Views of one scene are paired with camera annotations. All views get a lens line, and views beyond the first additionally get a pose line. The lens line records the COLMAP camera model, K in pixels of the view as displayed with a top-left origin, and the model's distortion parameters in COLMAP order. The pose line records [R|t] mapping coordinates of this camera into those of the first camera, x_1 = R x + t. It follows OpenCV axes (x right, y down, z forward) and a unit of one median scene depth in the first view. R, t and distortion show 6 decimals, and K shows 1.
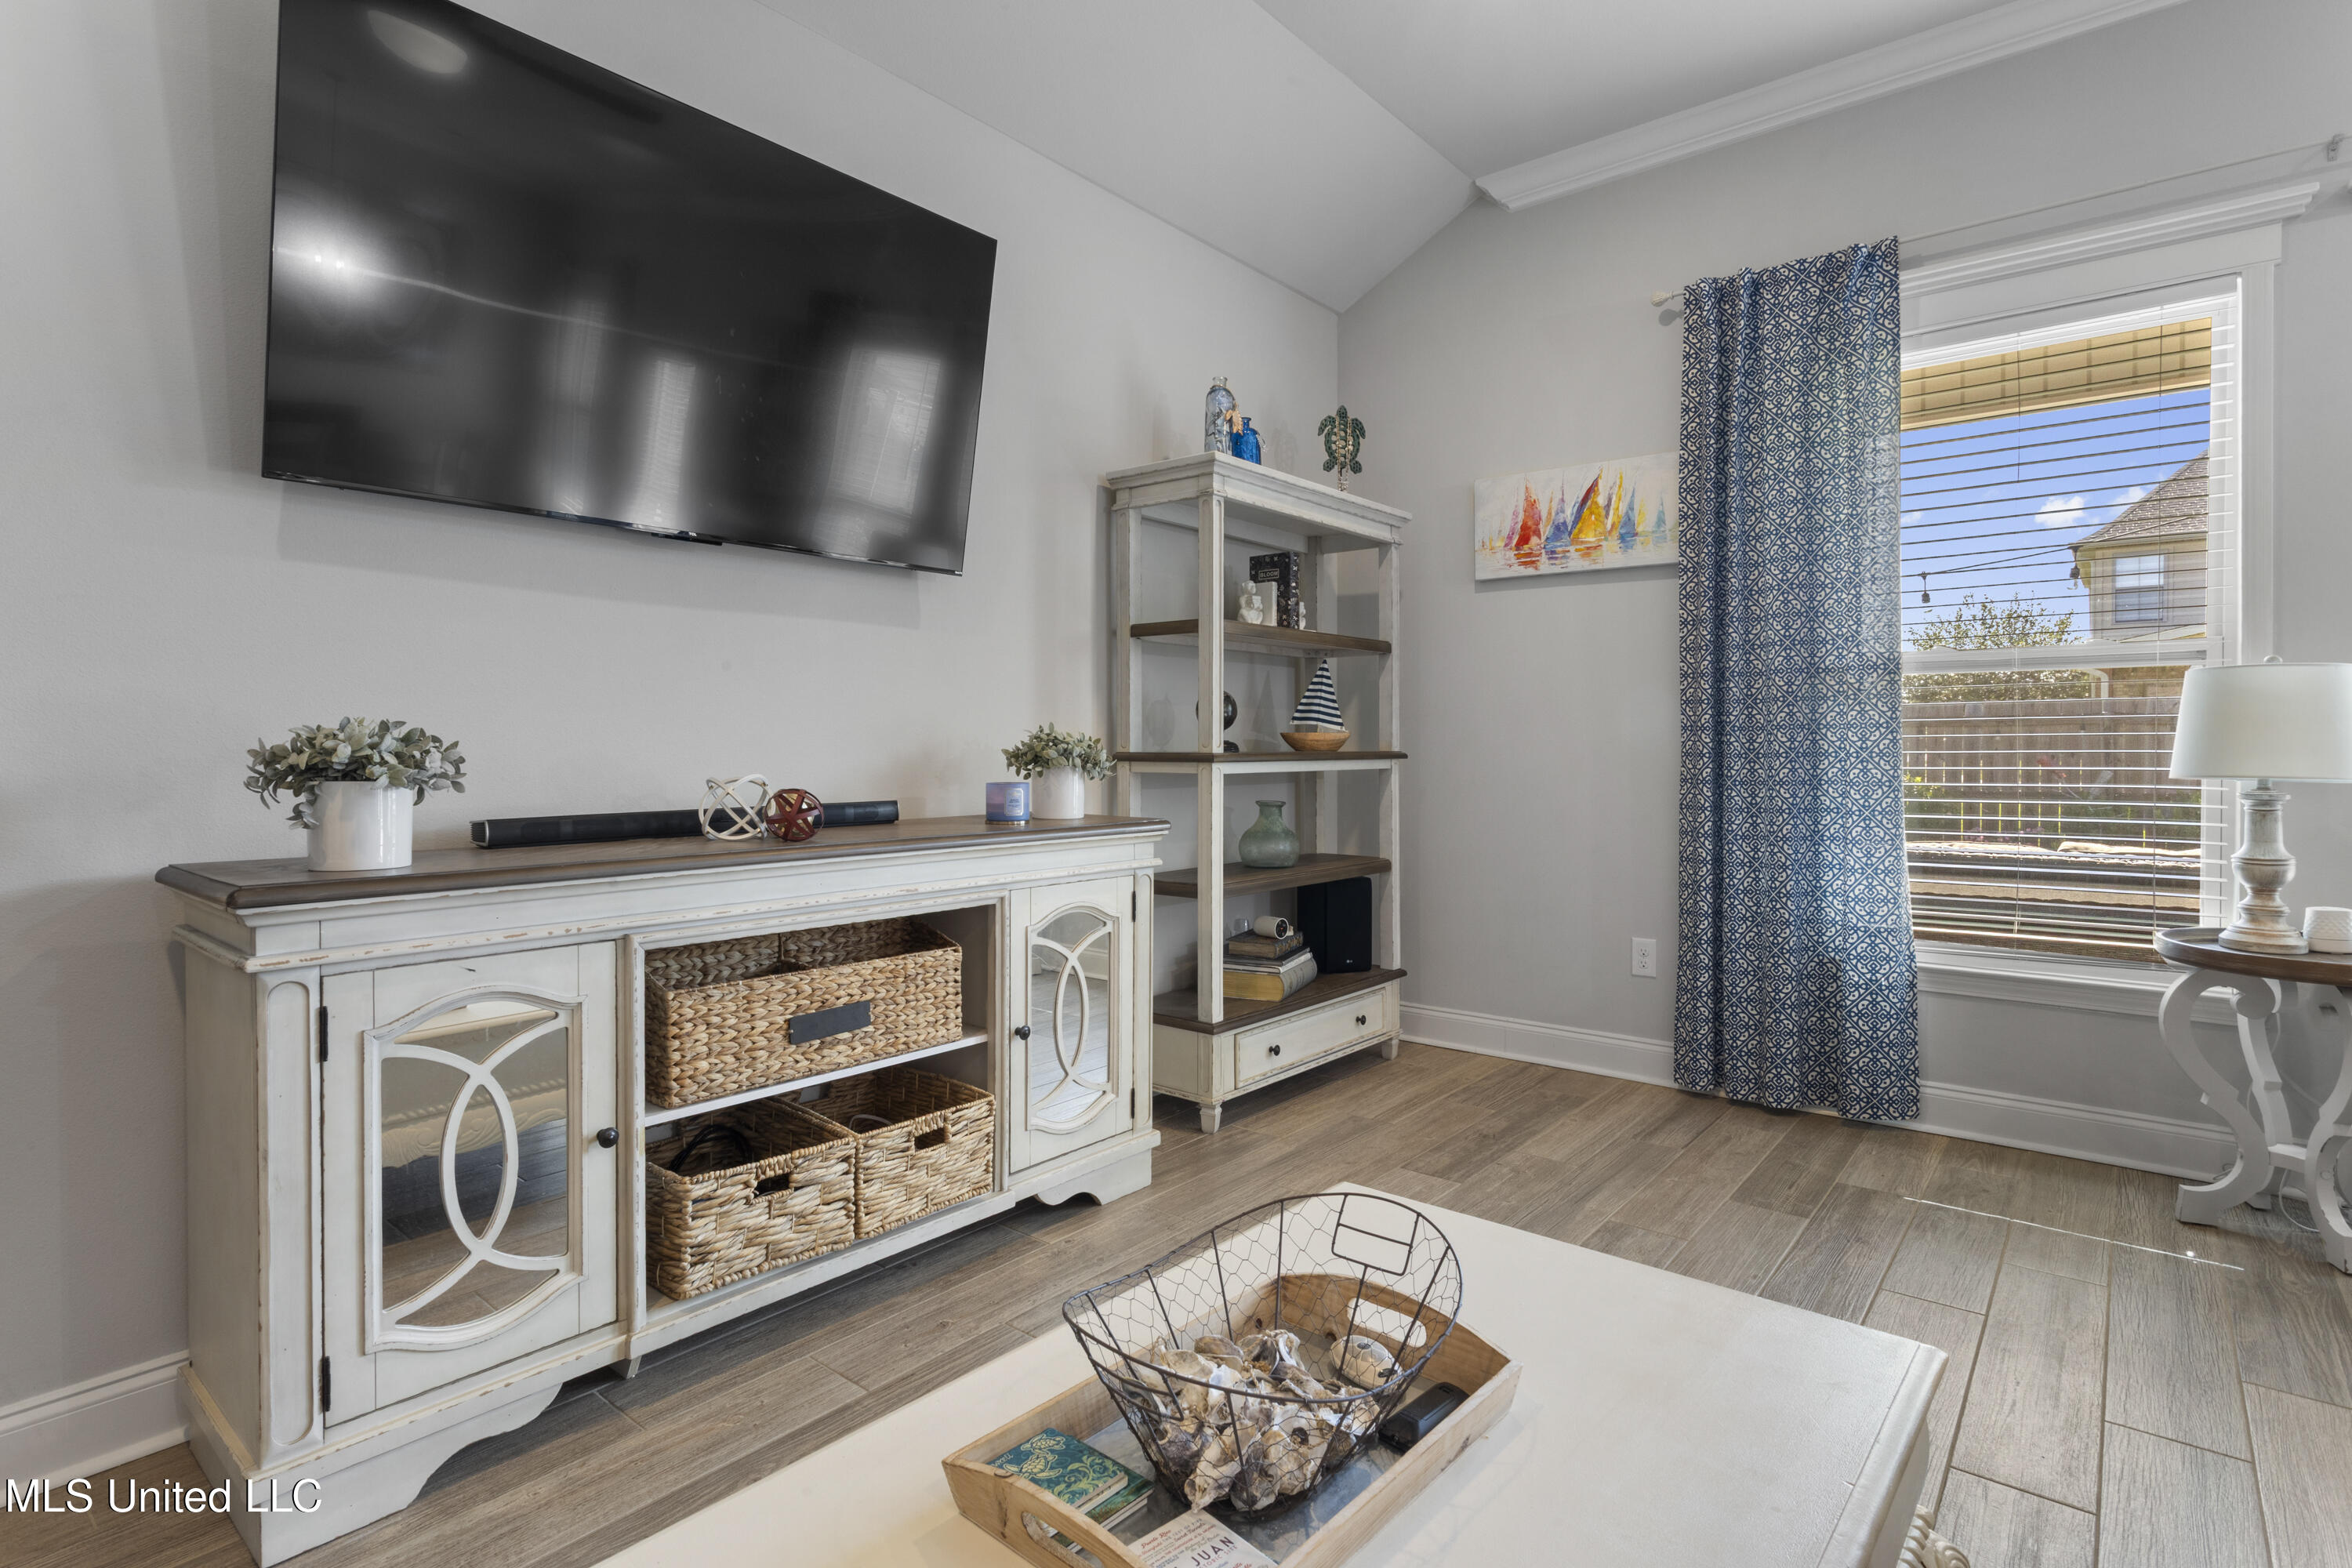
lens RADIAL K [[1199.0, 0, 1165.2], [0, 1199.0, 763.5], [0, 0, 1]] dist [-0.003100, 0.001804]
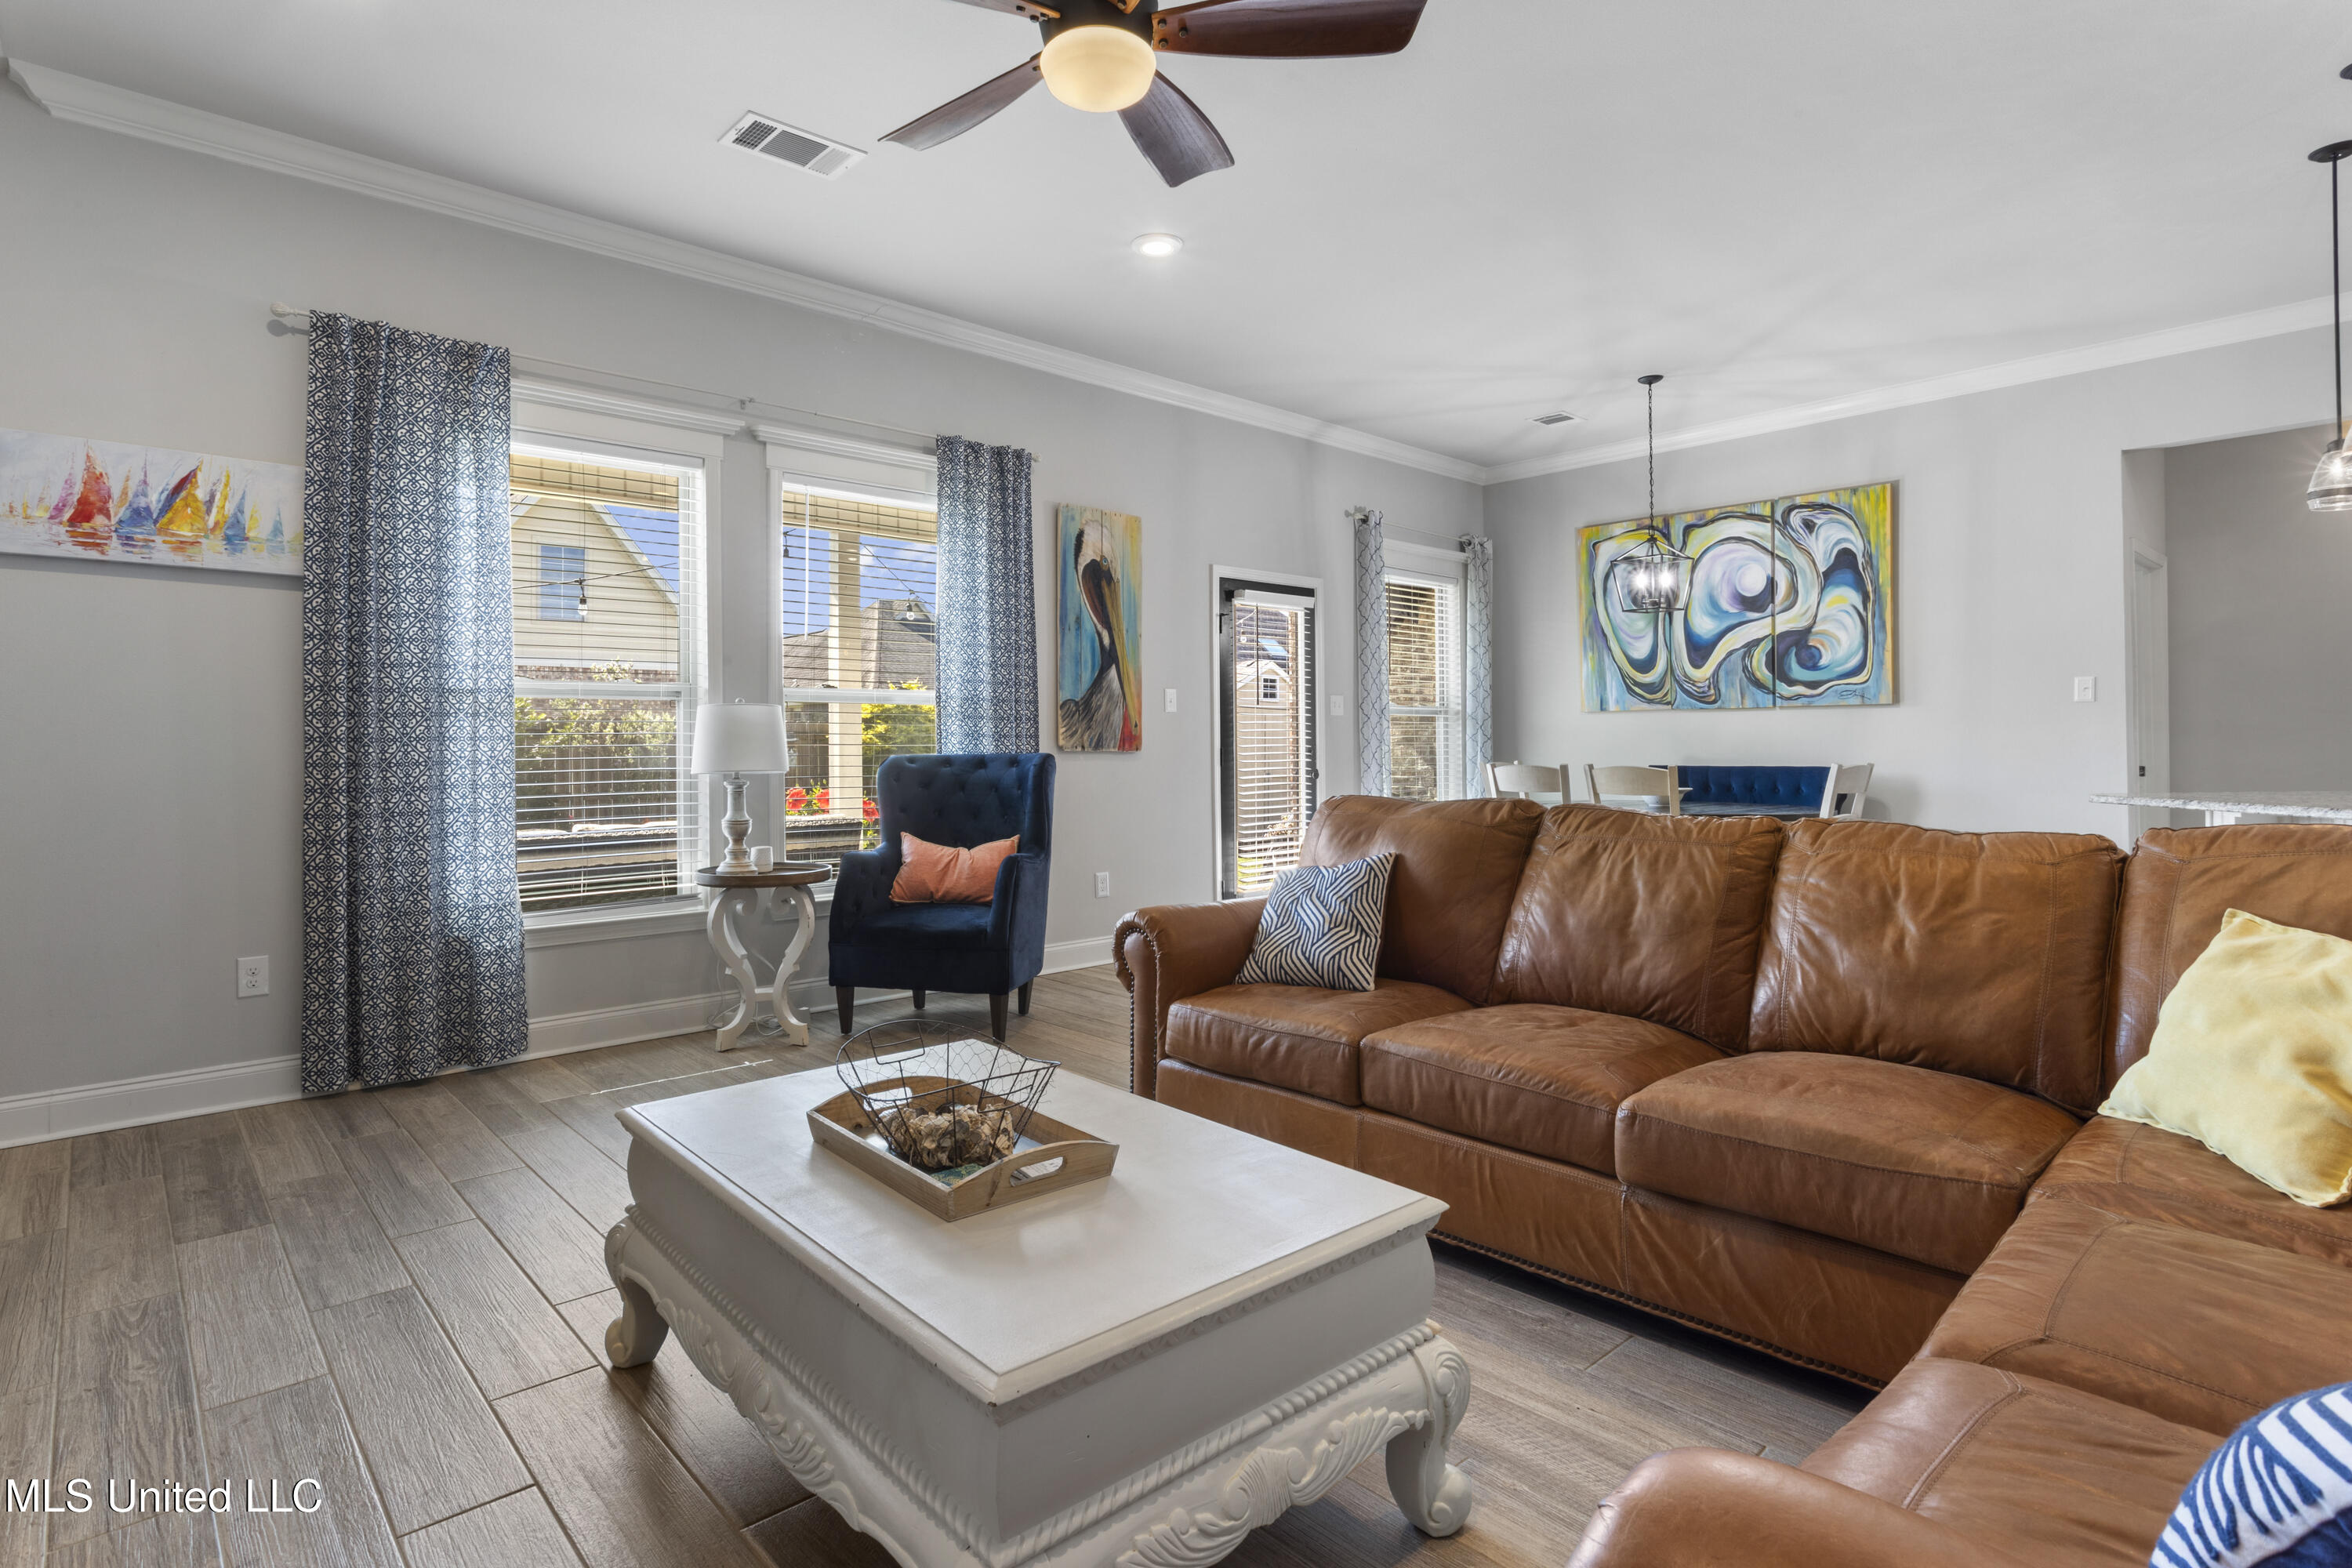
lens RADIAL K [[1199.0, 0, 1182.8], [0, 1199.0, 731.5], [0, 0, 1]] dist [-0.003100, 0.001804]
pose [[0.136488, 0.013316, 0.990552, -0.508100], [0.025070, 0.999543, -0.016891, -0.000133], [-0.990324, 0.027138, 0.136092, 0.135584]]
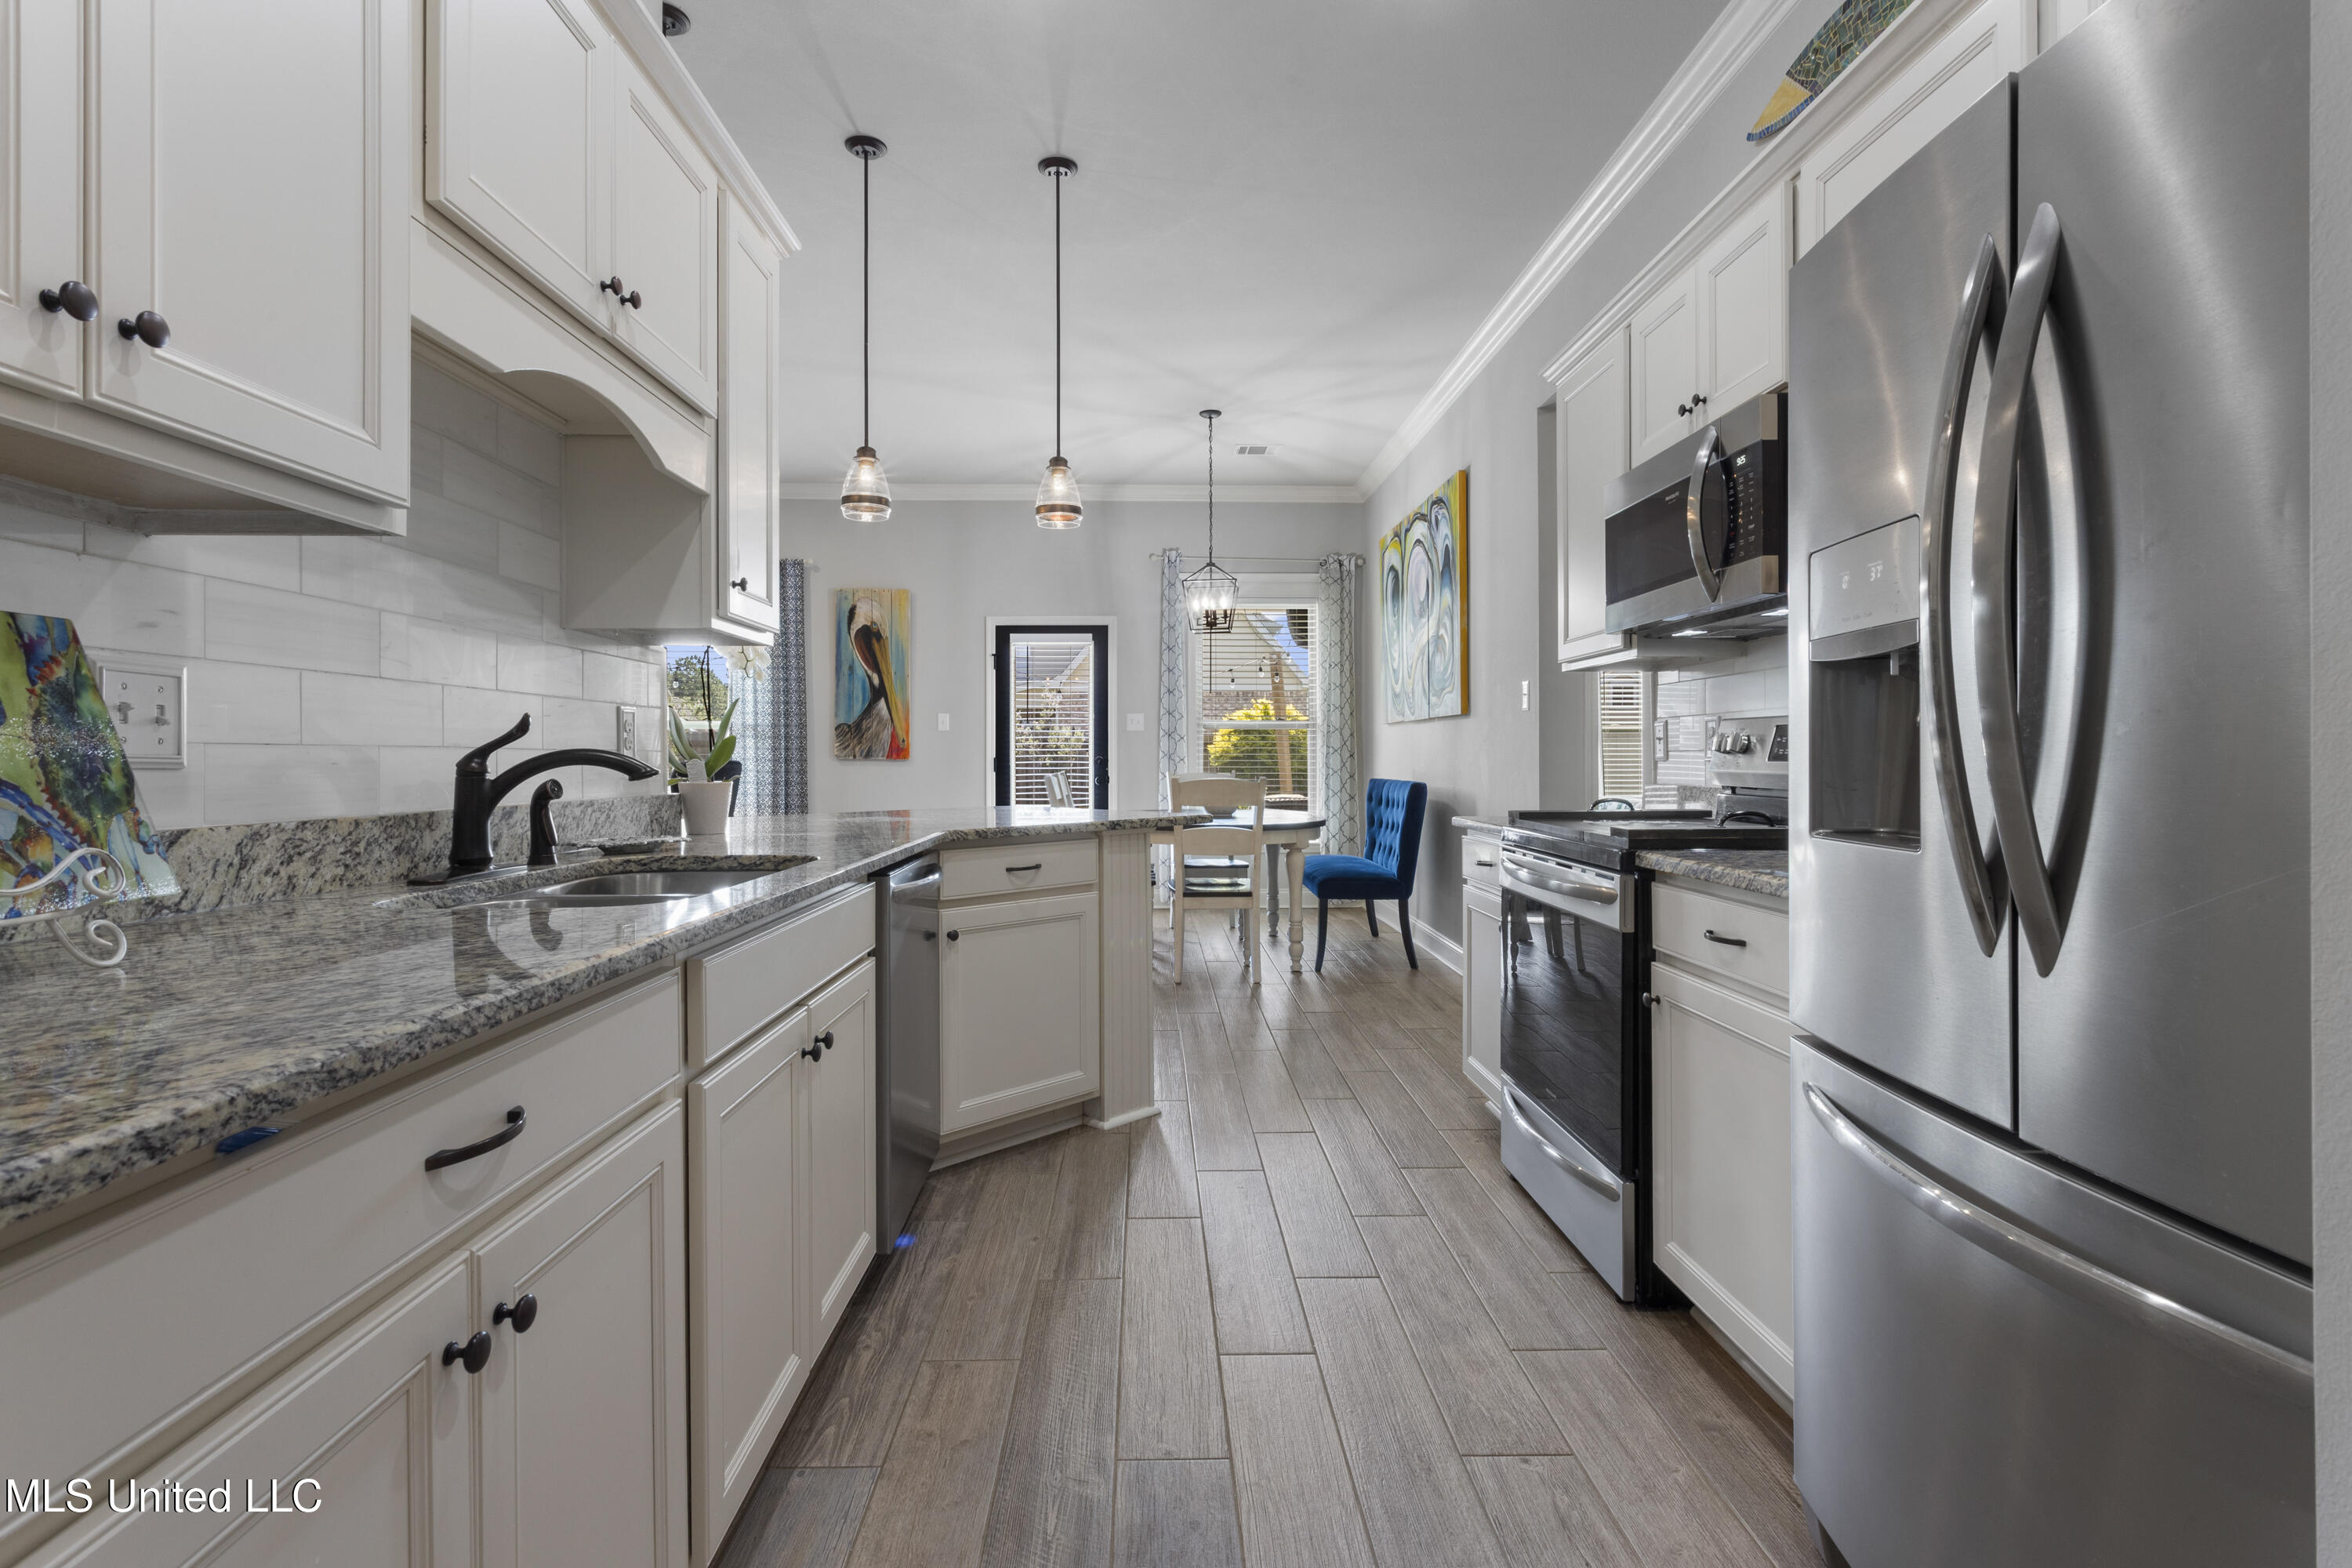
lens RADIAL K [[1114.6, 0, 1194.5], [0, 1114.6, 747.9], [0, 0, 1]] dist [-0.000858, 0.003237]
pose [[0.750251, 0.004337, 0.661139, 0.184413], [0.013417, 0.999673, -0.021783, 0.031450], [-0.661017, 0.025213, 0.749947, -1.677152]]
